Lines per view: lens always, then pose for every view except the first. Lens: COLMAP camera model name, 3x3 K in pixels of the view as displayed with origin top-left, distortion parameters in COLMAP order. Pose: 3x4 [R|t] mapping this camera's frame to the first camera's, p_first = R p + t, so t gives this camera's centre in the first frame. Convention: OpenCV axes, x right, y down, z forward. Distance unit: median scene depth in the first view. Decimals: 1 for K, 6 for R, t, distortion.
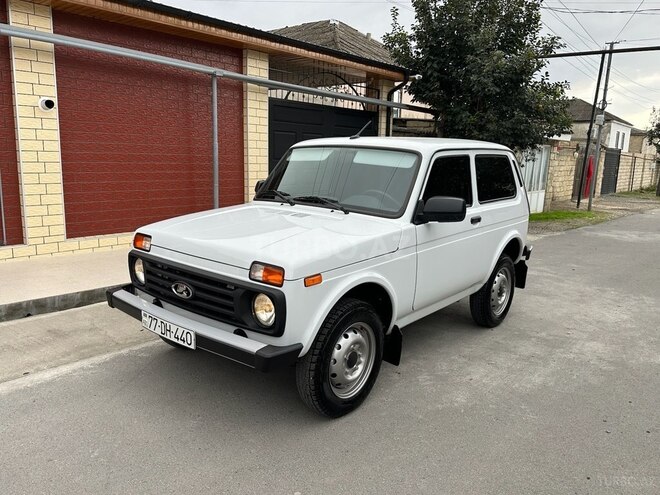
lens RADIAL K [[512.0, 0, 331.7], [0, 512.0, 244.5], [0, 0, 1]] dist [0.081182, -0.122906]
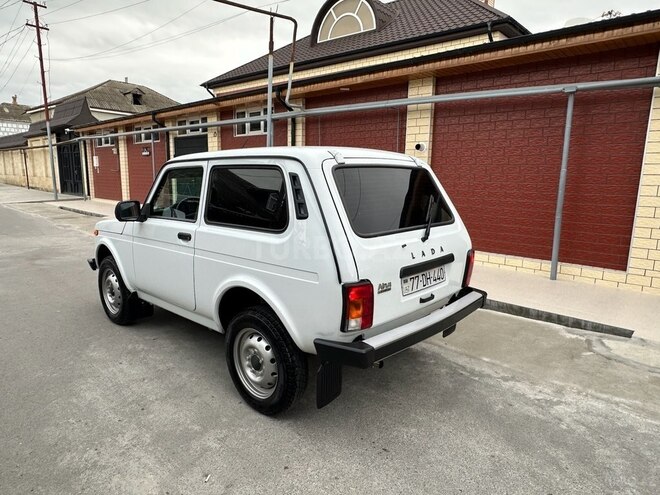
lens RADIAL K [[425.6, 0, 329.2], [0, 425.6, 249.3], [0, 0, 1]] dist [0.000629, -0.000823]
pose [[-0.049671, 0.143489, -0.988405, 1.087923], [-0.195719, 0.969041, 0.150513, -0.203257], [0.979401, 0.200926, -0.020049, 1.359095]]
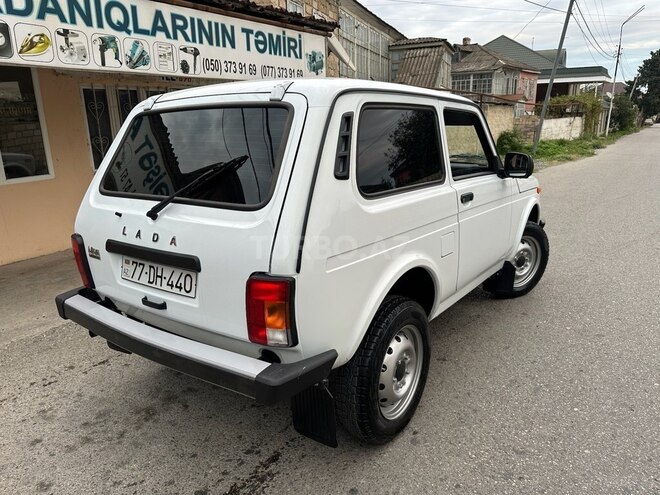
lens RADIAL K [[466.2, 0, 332.3], [0, 466.2, 243.4], [0, 0, 1]] dist [0.037390, -0.049226]
pose [[-0.998054, 0.007053, -0.061959, 0.208872], [-0.018647, 0.914361, 0.404469, -0.332329], [0.059506, 0.404837, -0.912450, 2.000725]]
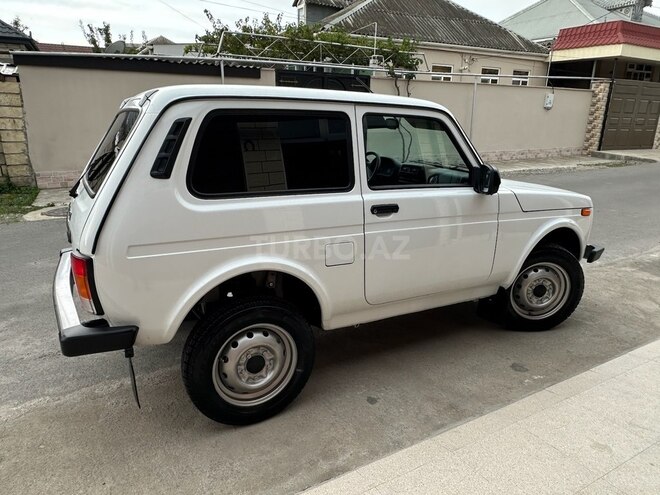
lens RADIAL K [[466.2, 0, 332.3], [0, 466.2, 243.4], [0, 0, 1]] dist [0.037390, -0.049226]
pose [[-0.932640, -0.132102, 0.335755, -0.197082], [0.024511, 0.905218, 0.424241, -0.354373], [-0.359974, 0.403894, -0.841004, 1.949408]]
